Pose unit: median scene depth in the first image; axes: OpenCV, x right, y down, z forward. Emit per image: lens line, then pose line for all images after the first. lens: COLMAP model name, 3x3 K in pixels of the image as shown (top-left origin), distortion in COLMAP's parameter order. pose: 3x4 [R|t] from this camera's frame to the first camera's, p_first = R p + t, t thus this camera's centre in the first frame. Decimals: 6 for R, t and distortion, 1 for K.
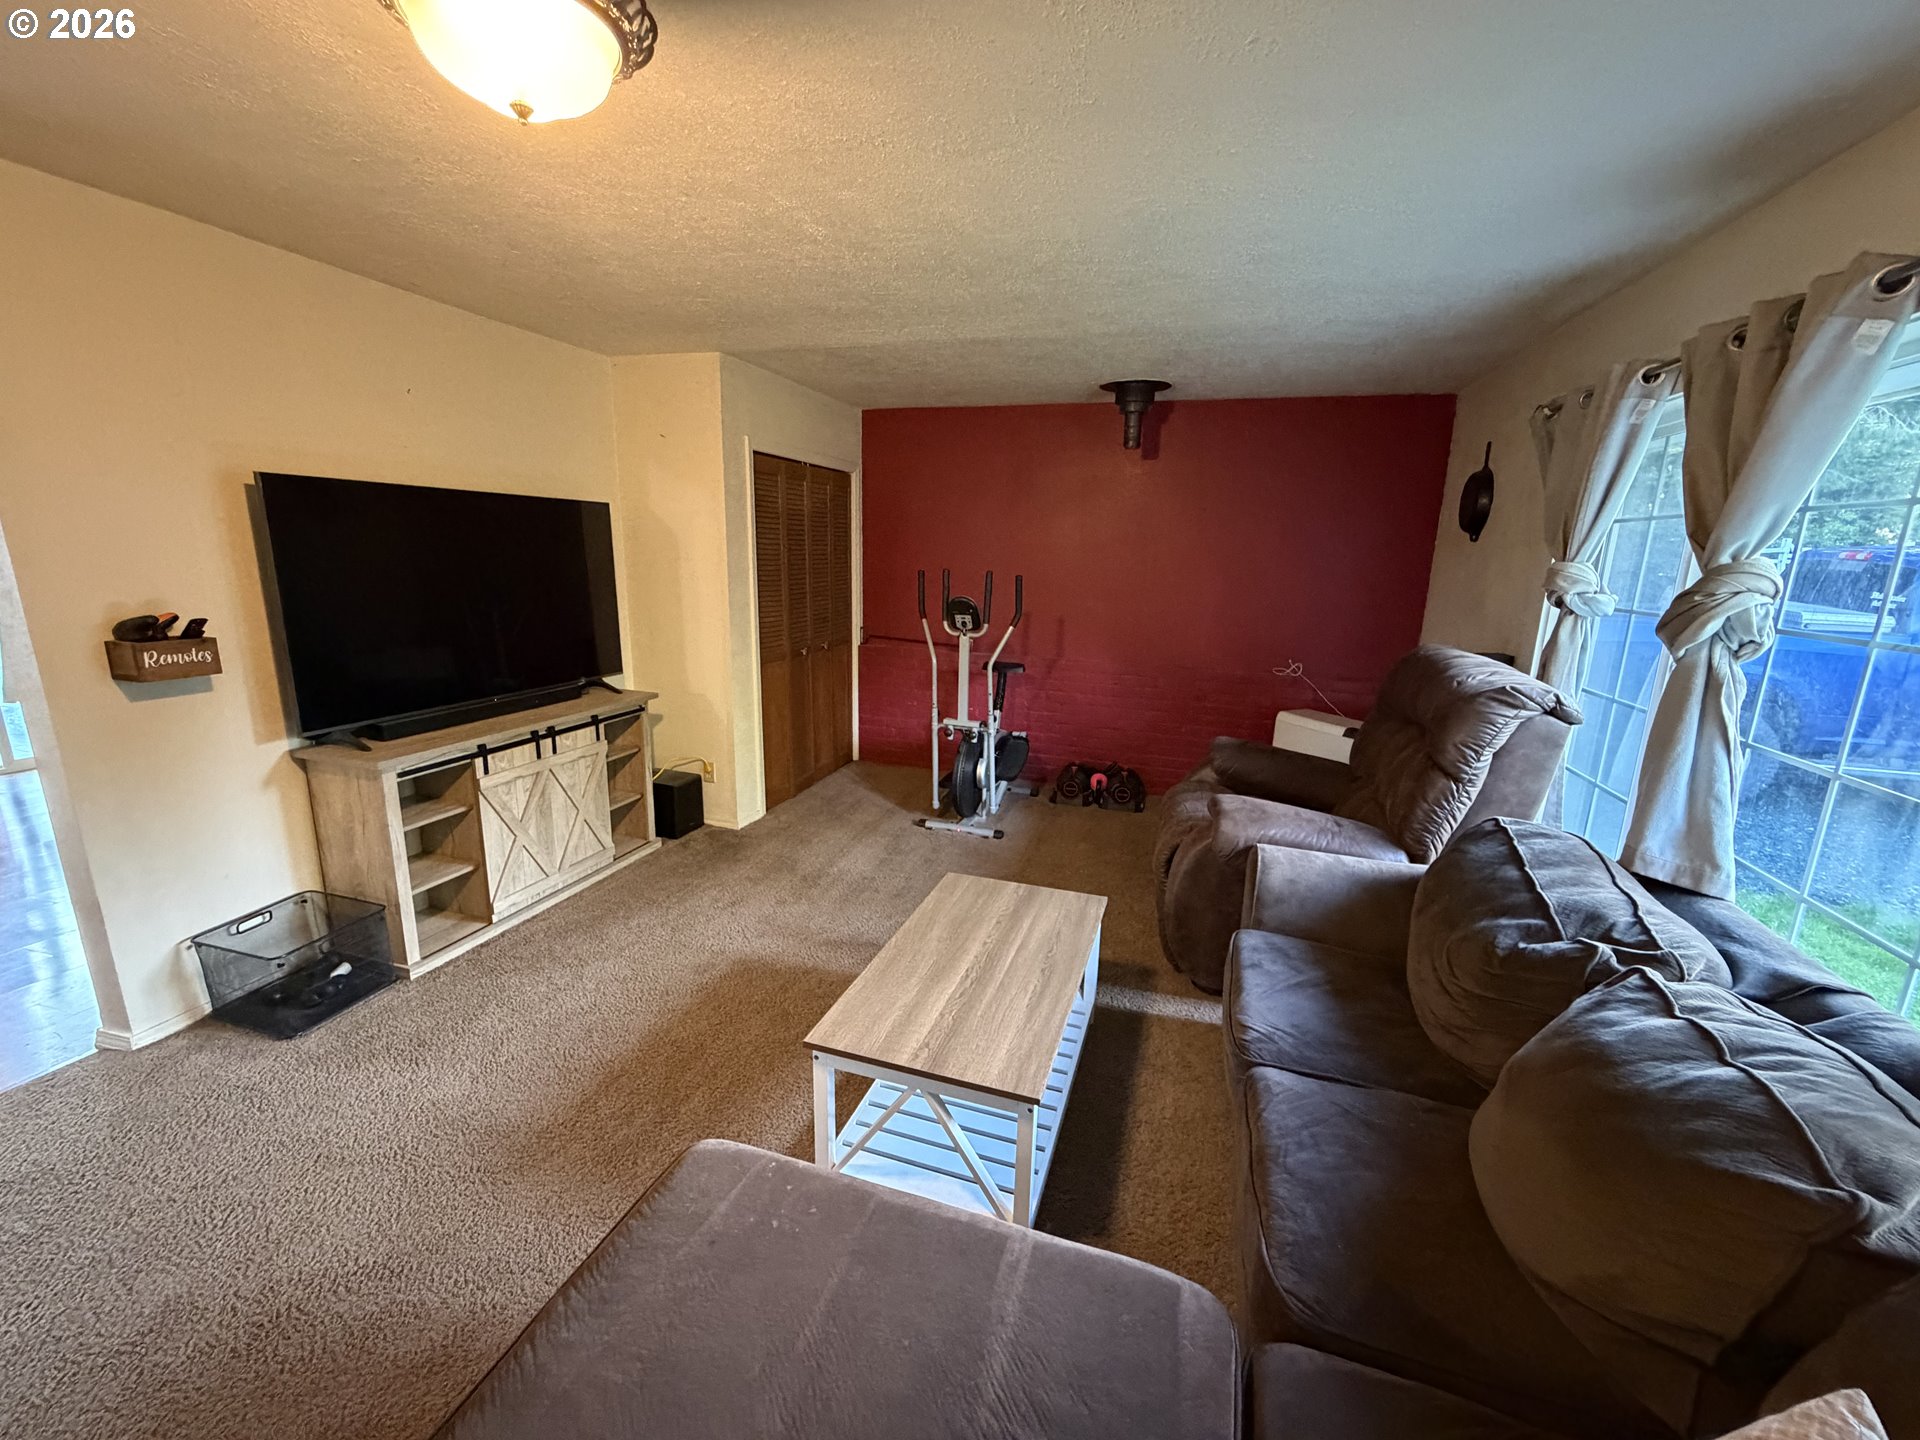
lens RADIAL K [[766.1, 0, 961.8], [0, 766.1, 718.6], [0, 0, 1]] dist [-0.005187, -0.000580]
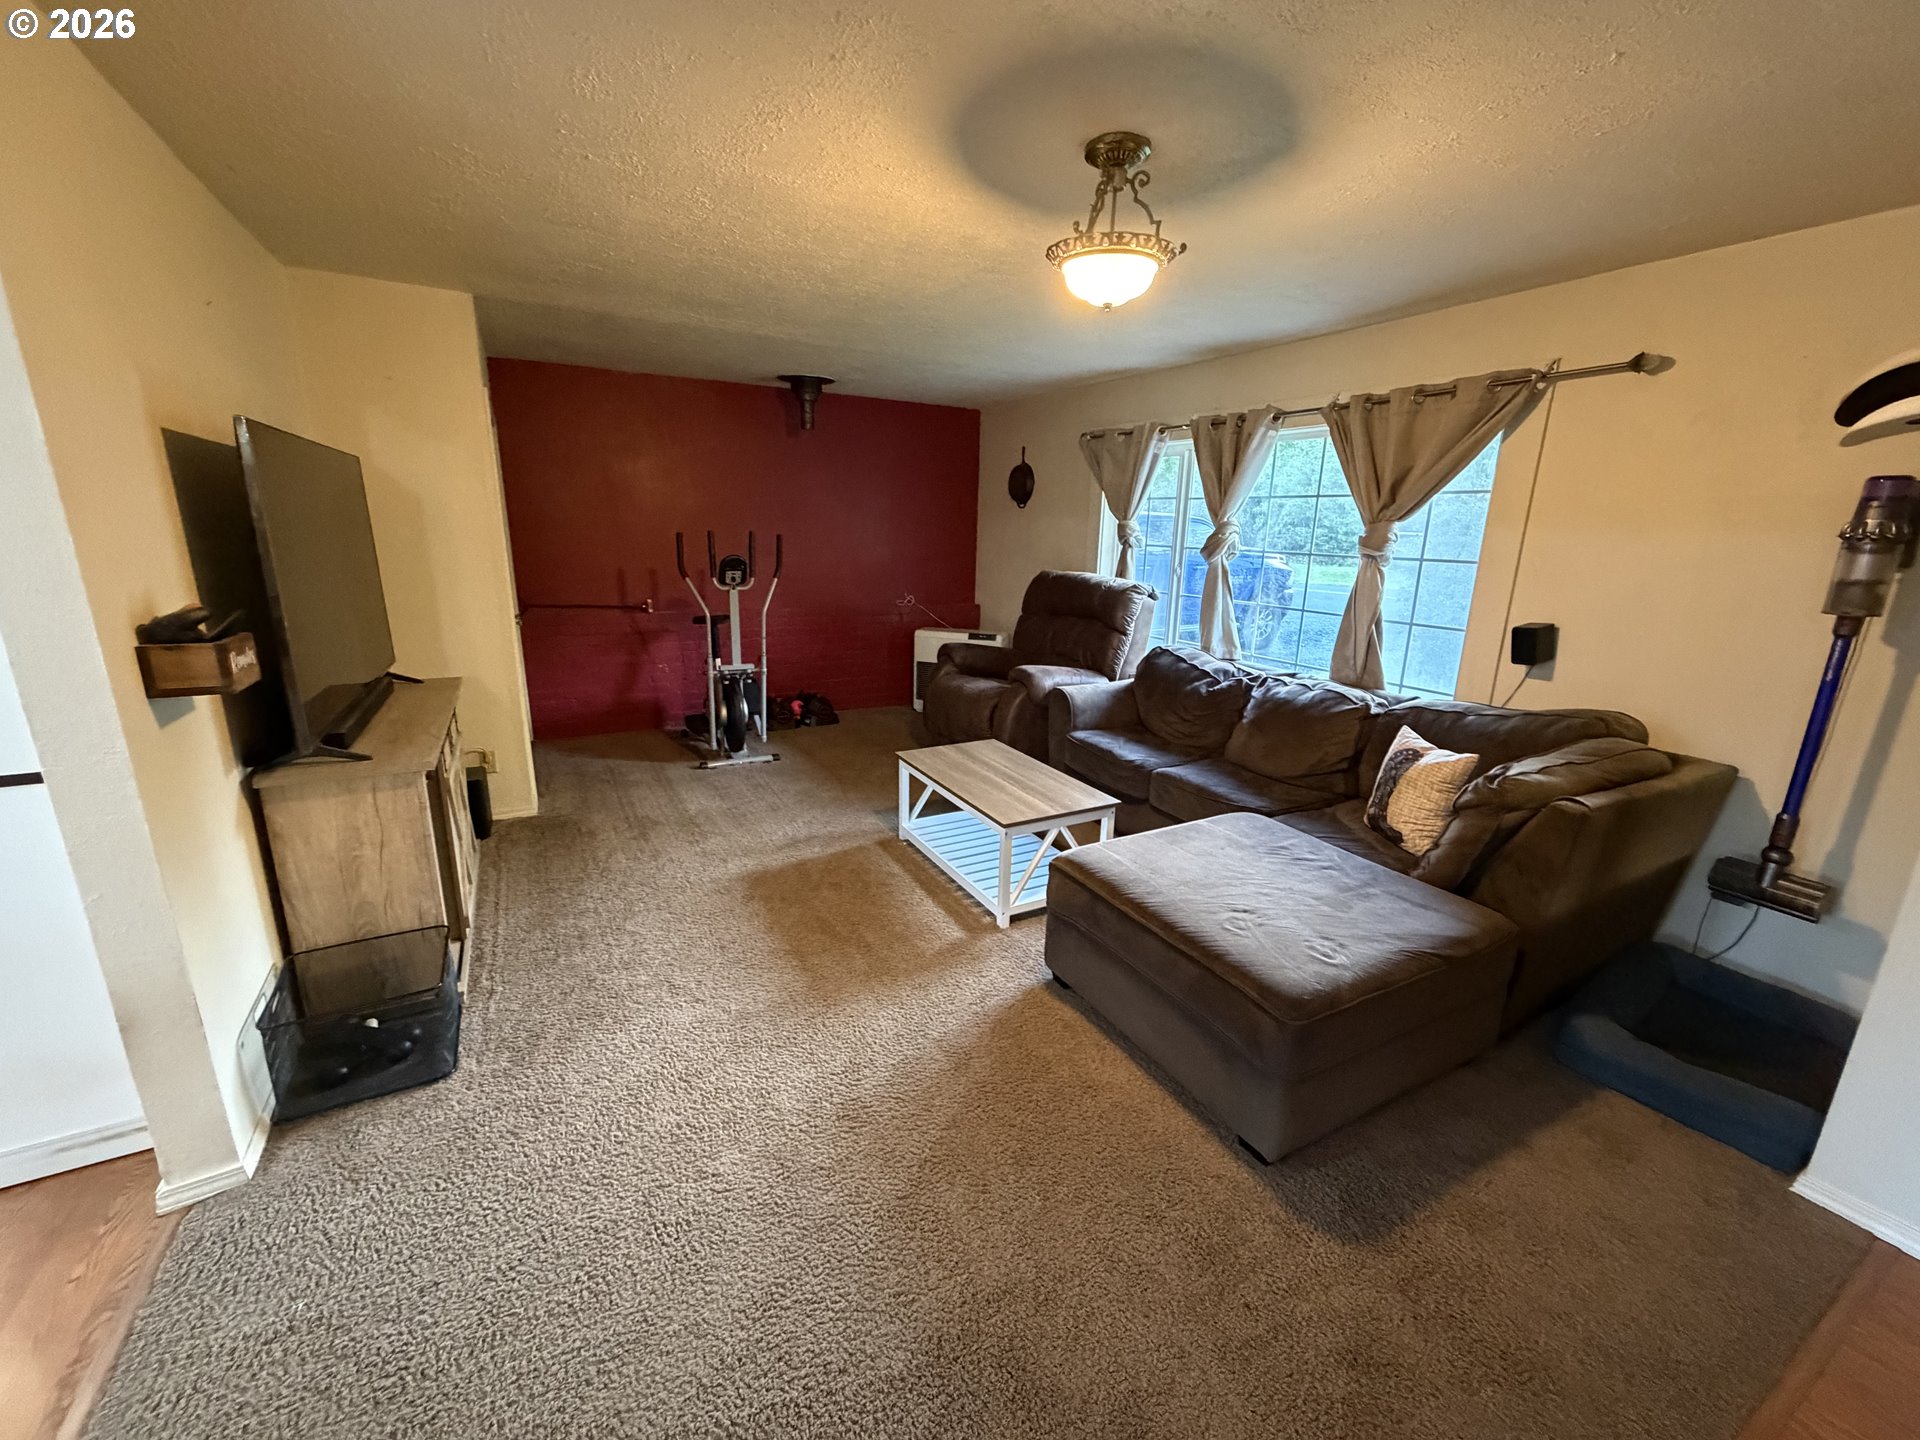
lens RADIAL K [[766.1, 0, 965.1], [0, 766.1, 721.3], [0, 0, 1]] dist [-0.005187, -0.000580]
pose [[0.681336, -0.191800, 0.706395, -0.681733], [0.152860, 0.981064, 0.118940, 0.001260], [-0.715831, 0.026941, 0.697753, -0.039705]]
